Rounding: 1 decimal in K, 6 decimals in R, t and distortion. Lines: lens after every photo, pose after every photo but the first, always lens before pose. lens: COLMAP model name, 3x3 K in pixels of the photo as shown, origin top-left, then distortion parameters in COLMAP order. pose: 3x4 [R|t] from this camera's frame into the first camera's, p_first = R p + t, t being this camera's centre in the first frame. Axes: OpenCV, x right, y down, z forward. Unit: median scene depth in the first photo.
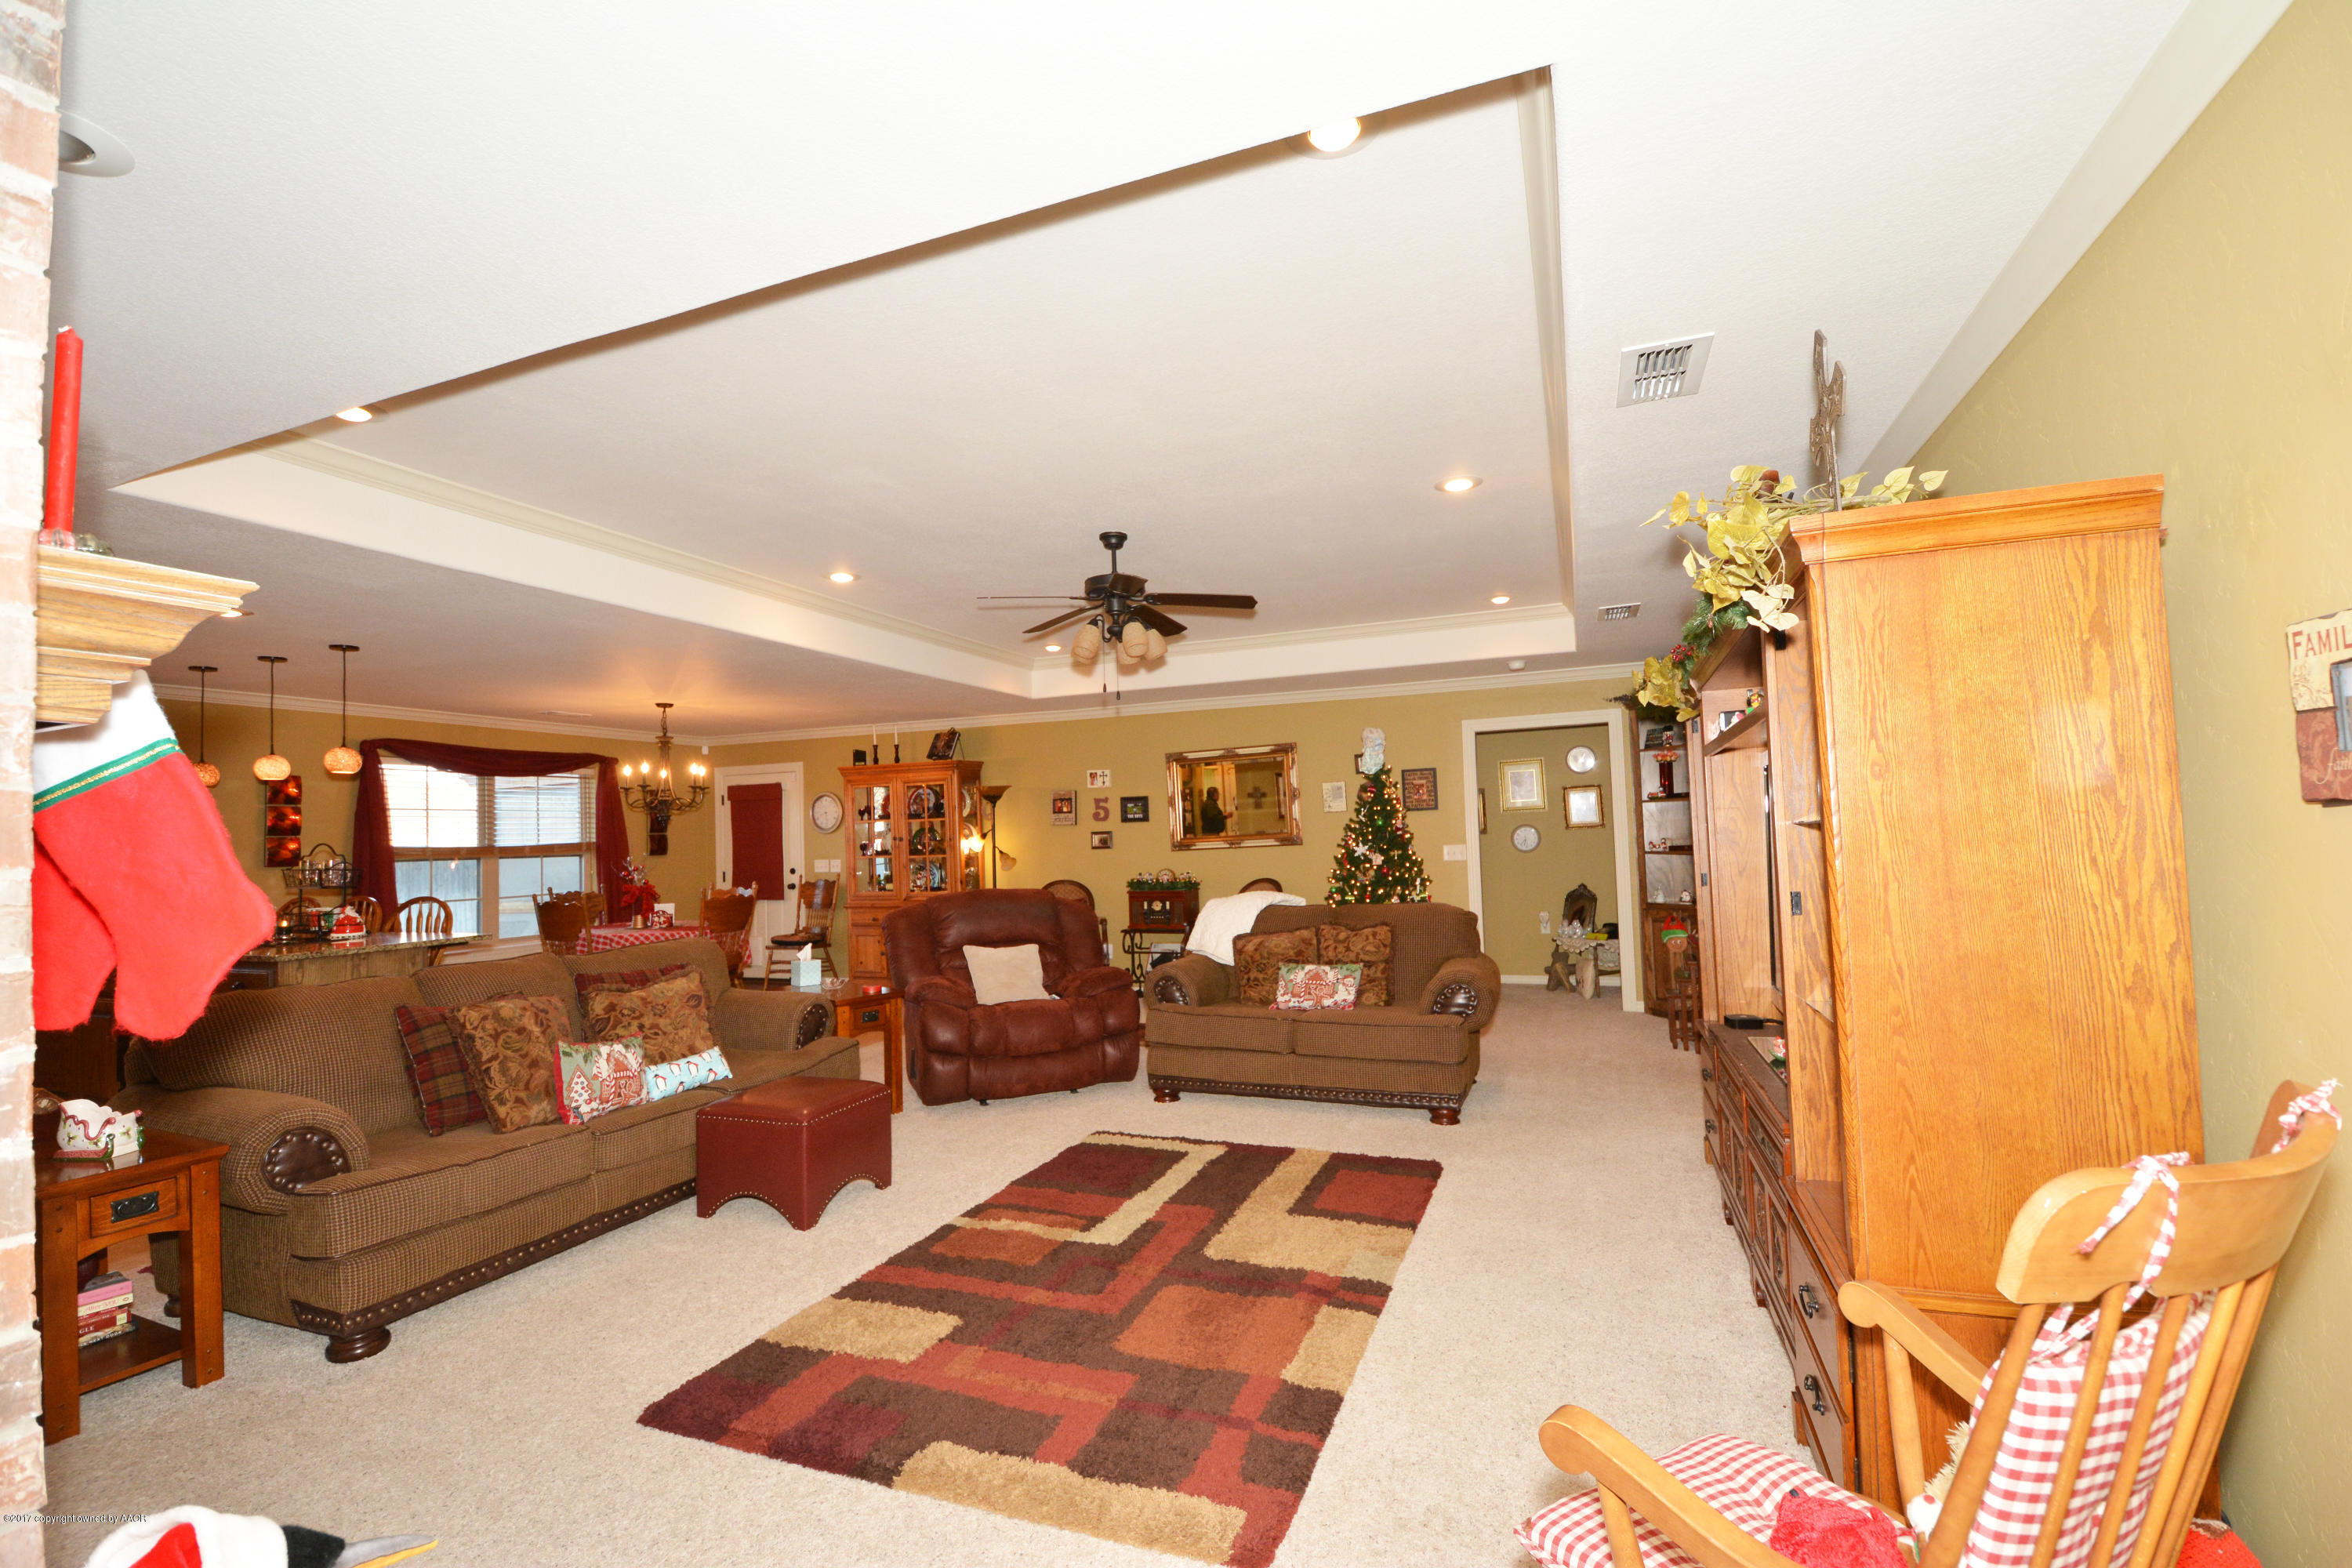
lens RADIAL K [[1025.6, 0, 1180.5], [0, 1025.6, 794.9], [0, 0, 1]] dist [0.011251, -0.020062]
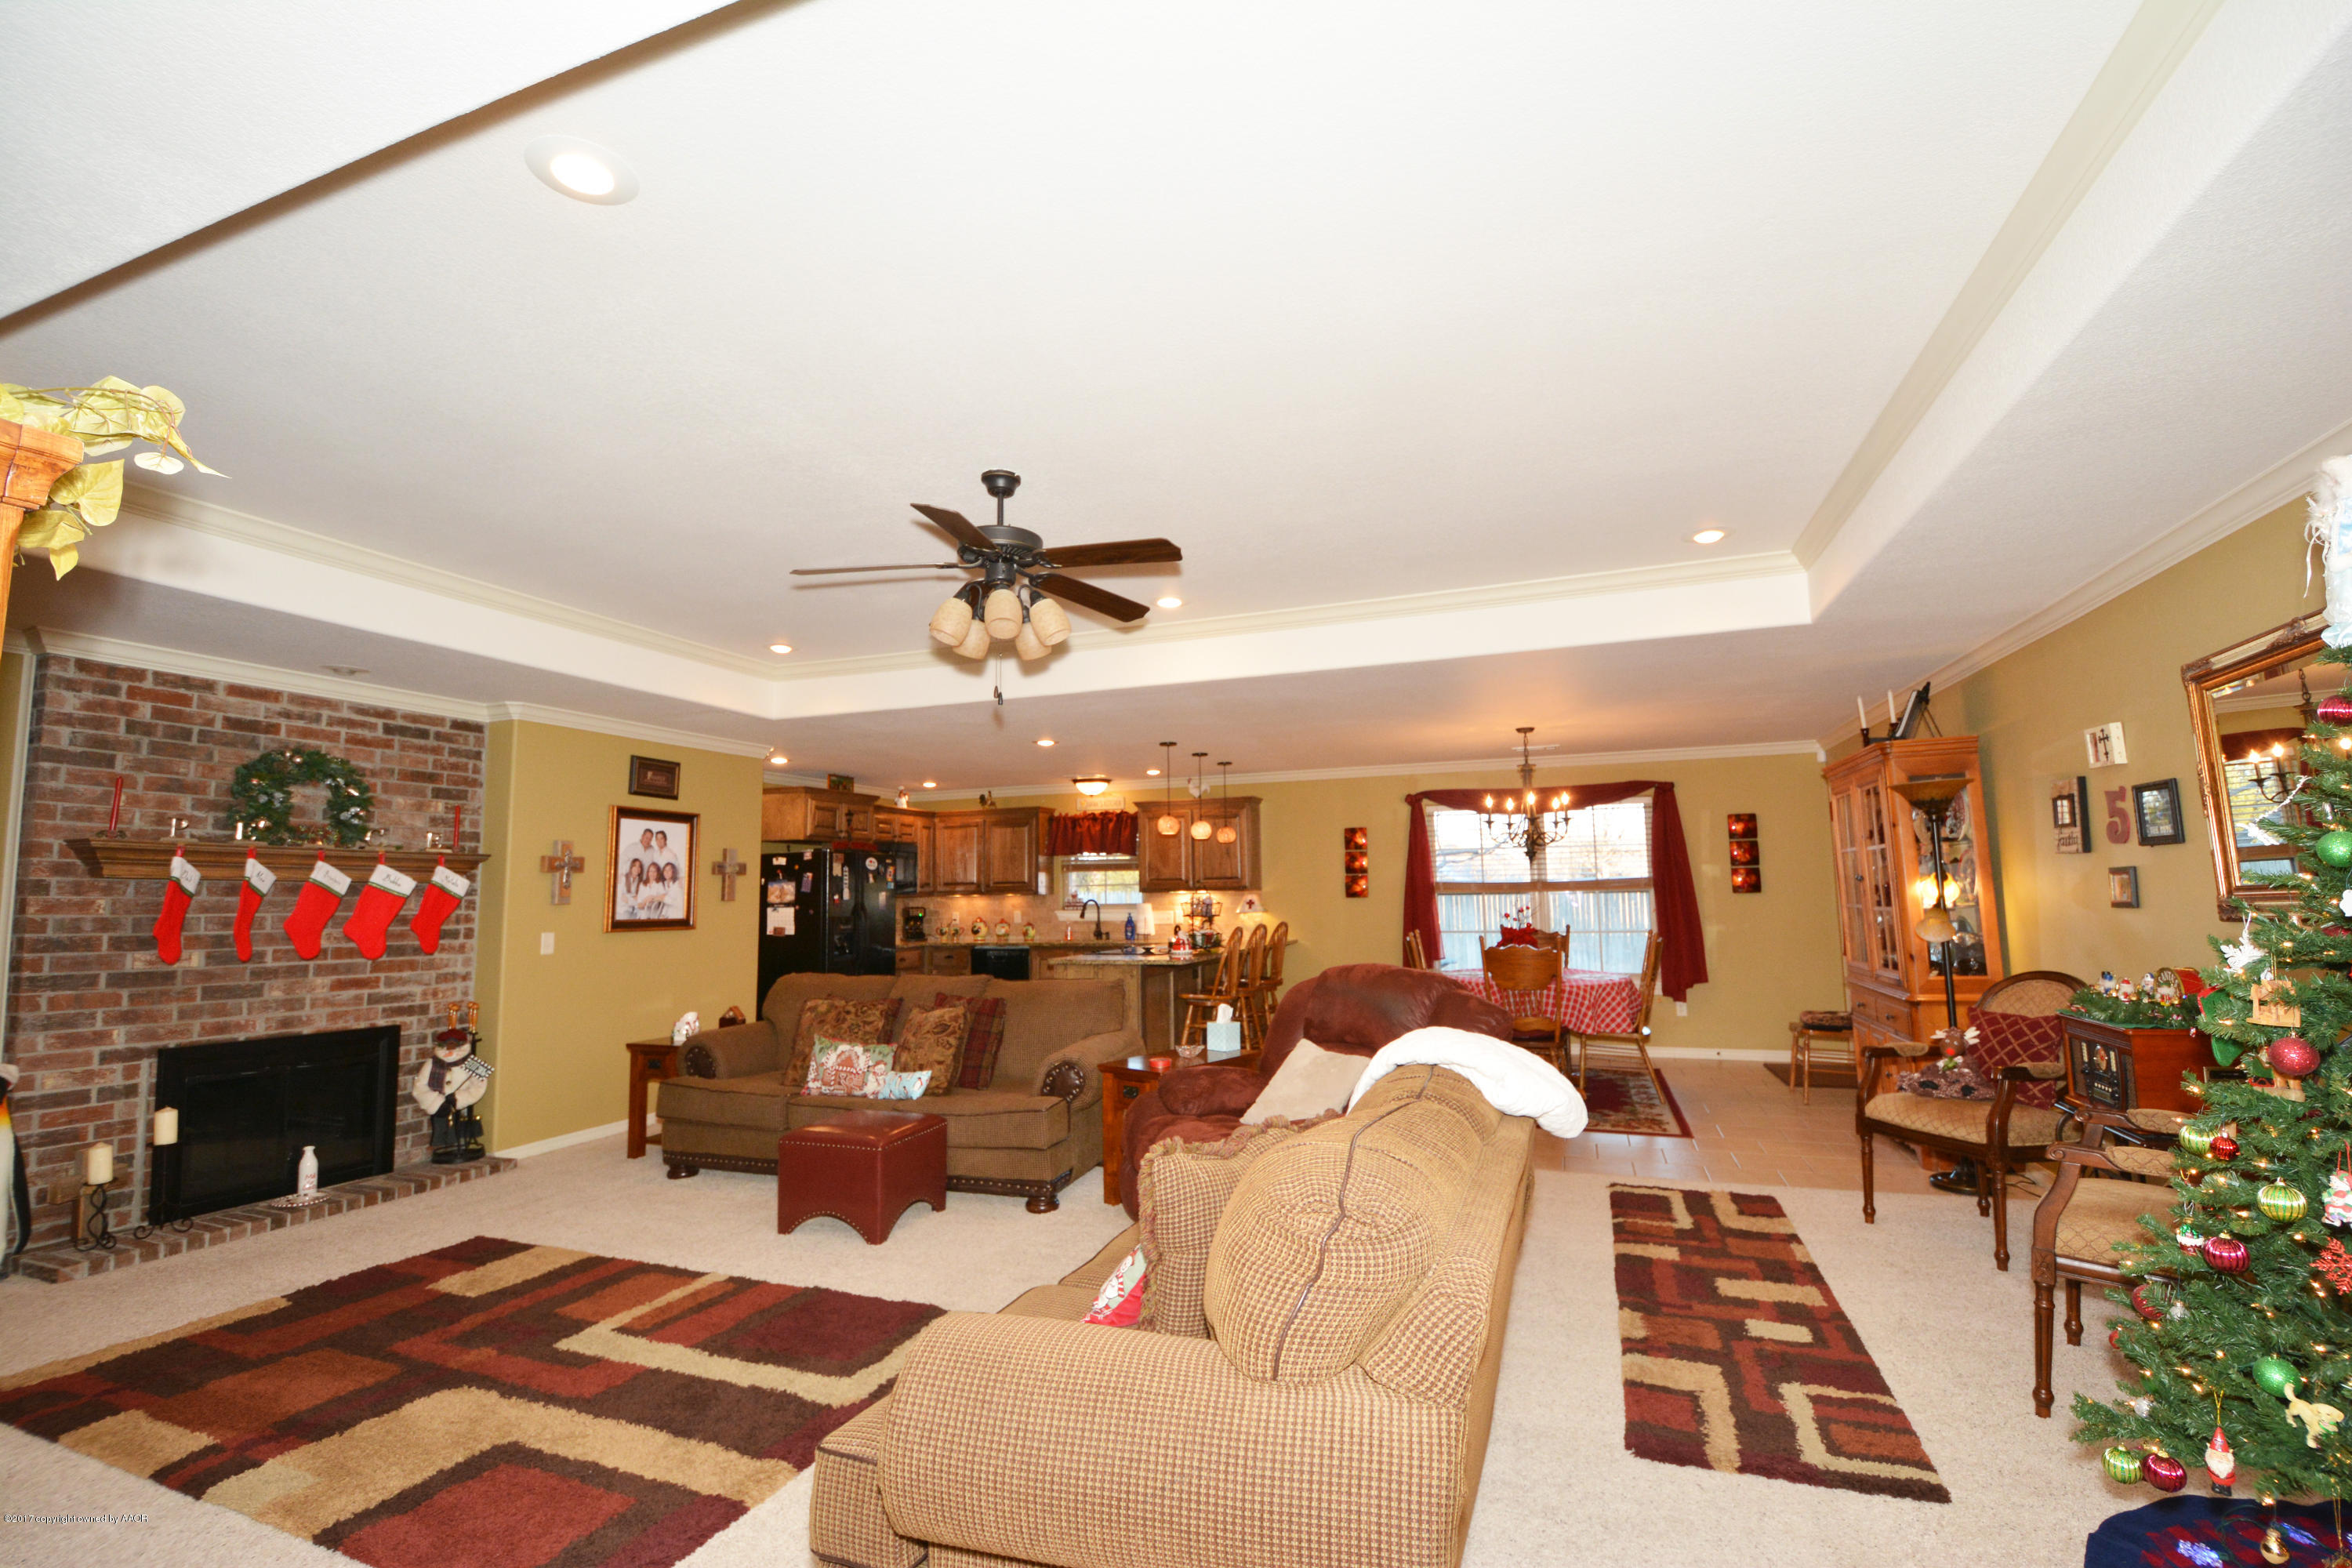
lens RADIAL K [[1025.6, 0, 1180.5], [0, 1025.6, 794.9], [0, 0, 1]] dist [0.011251, -0.020062]
pose [[0.016777, -0.064280, -0.997791, 0.421607], [0.053088, 0.996581, -0.063309, 0.010371], [0.998449, -0.051909, 0.020132, 0.724145]]
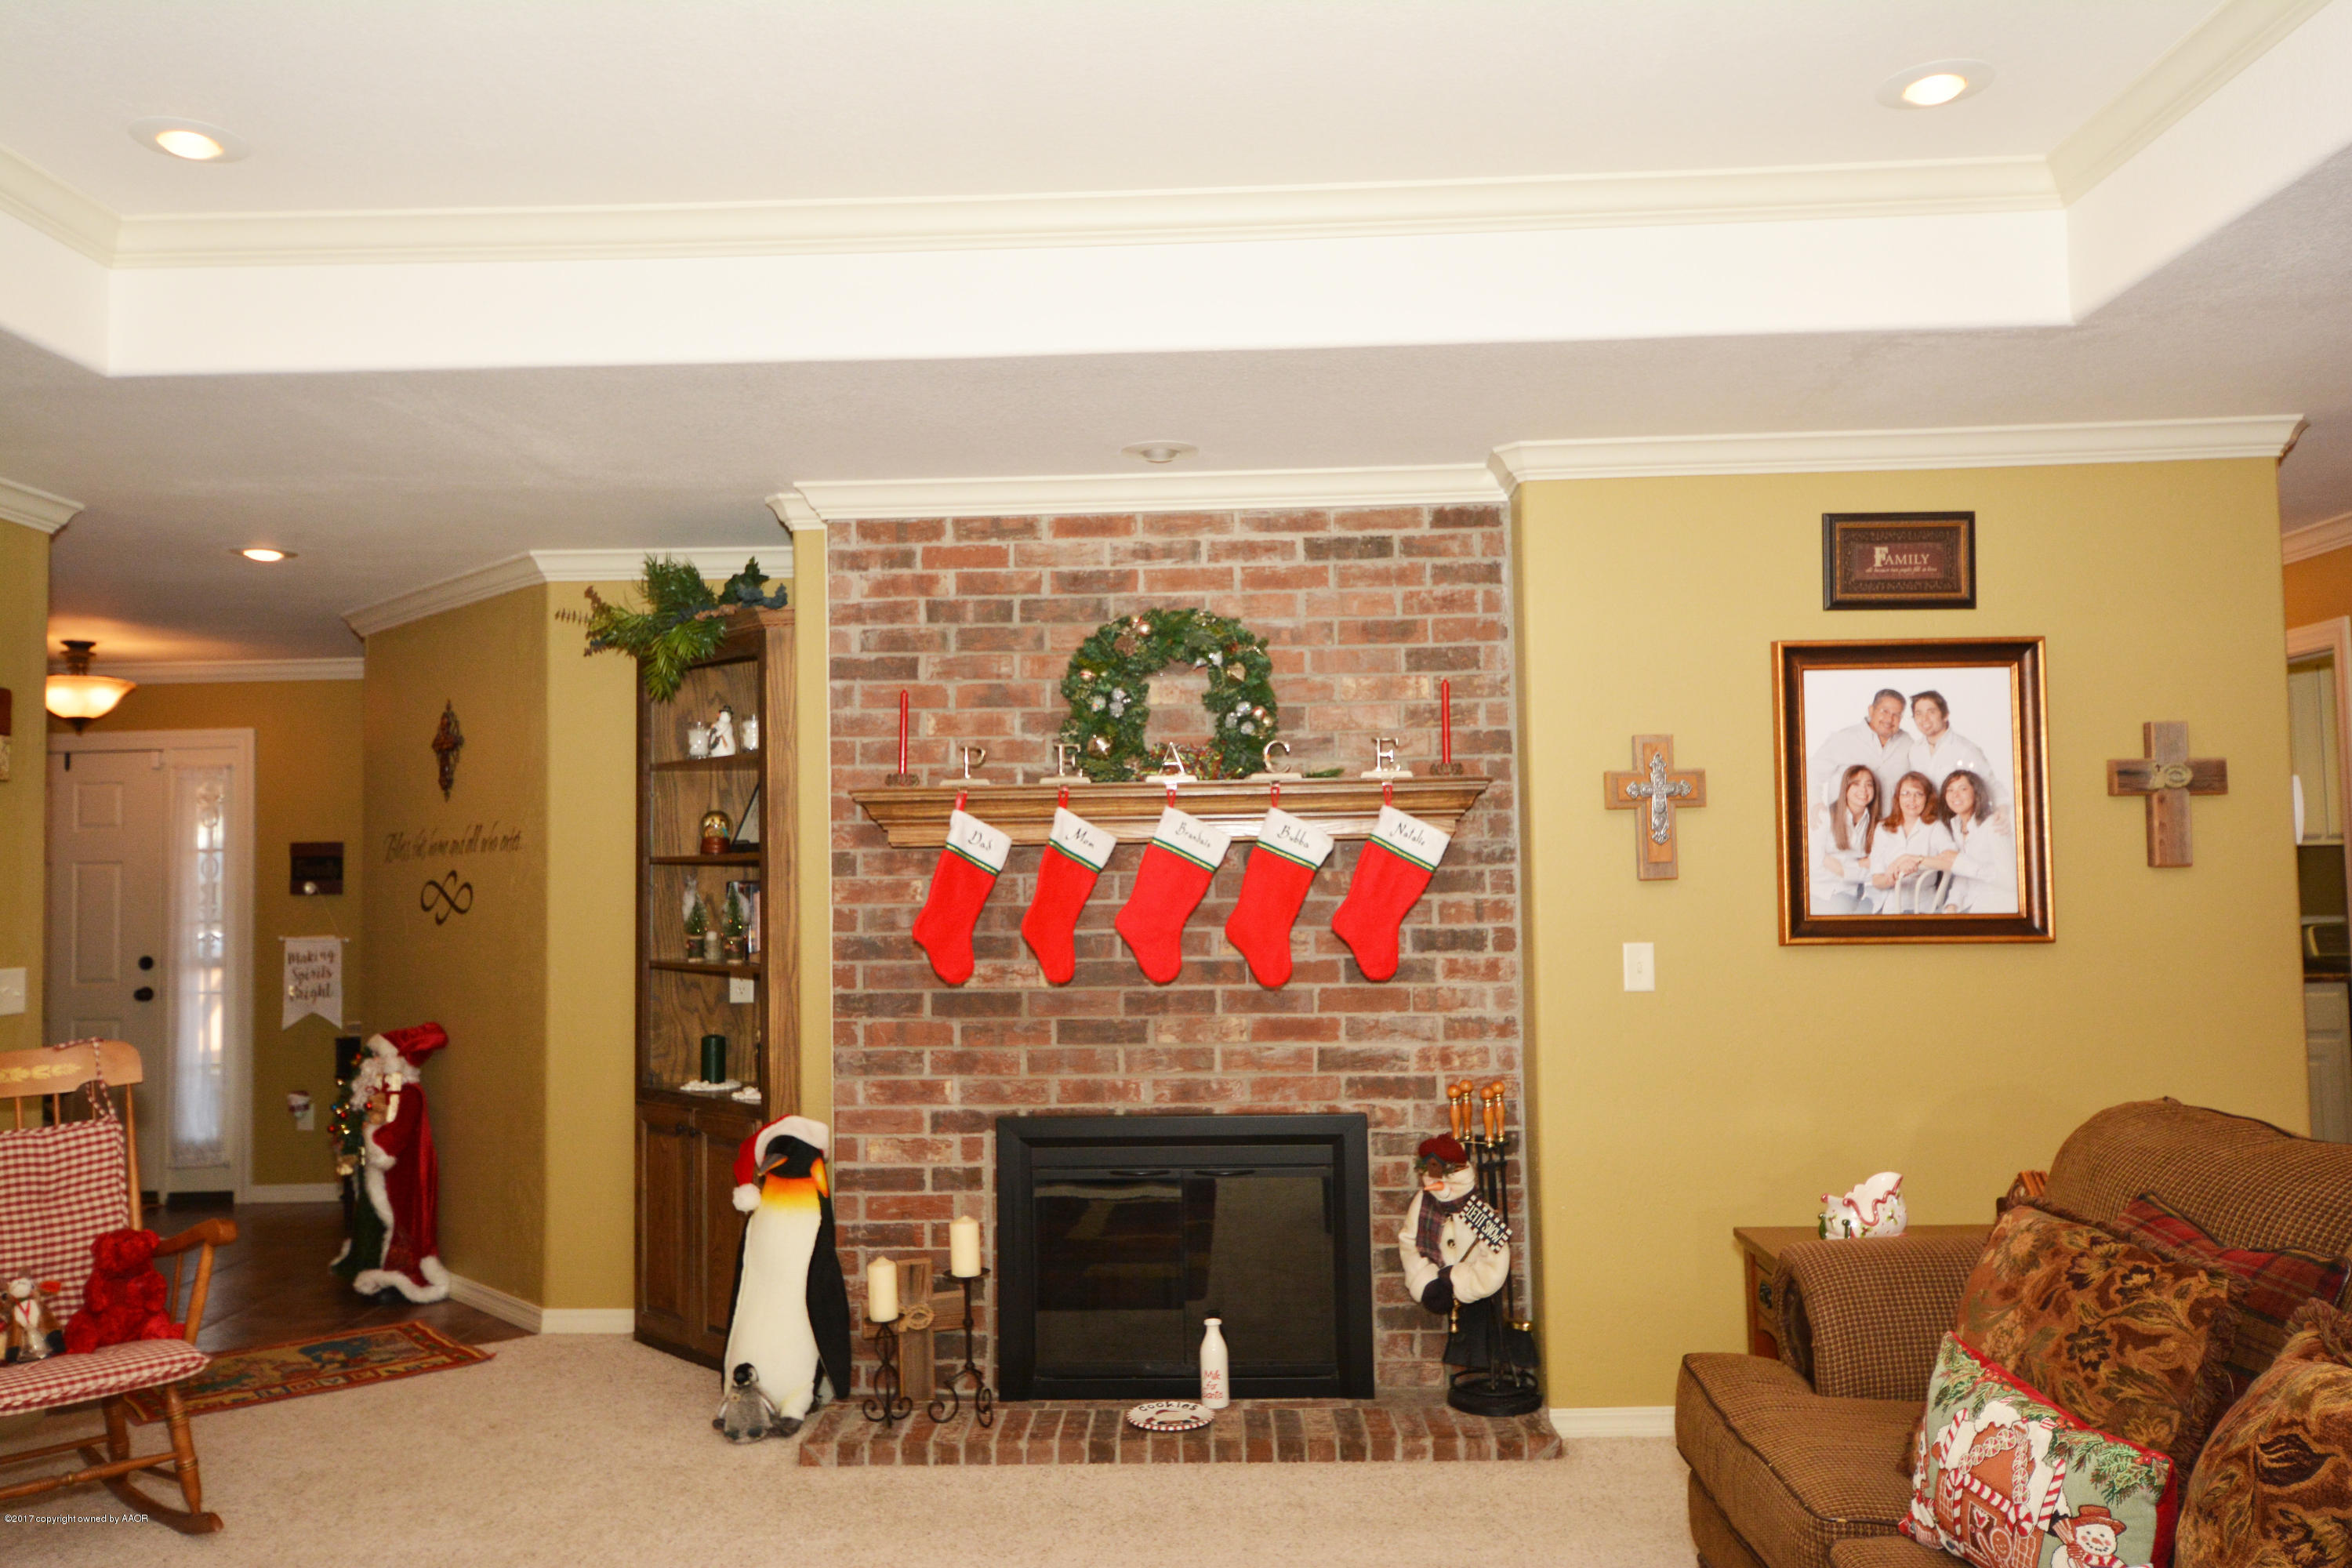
lens RADIAL K [[1778.6, 0, 1171.9], [0, 1778.6, 796.3], [0, 0, 1]] dist [0.024376, -0.001891]
pose [[-0.941006, 0.037532, -0.336303, -0.030851], [0.066468, 0.994970, -0.074944, 0.025377], [0.331798, -0.092877, -0.938767, 0.774484]]
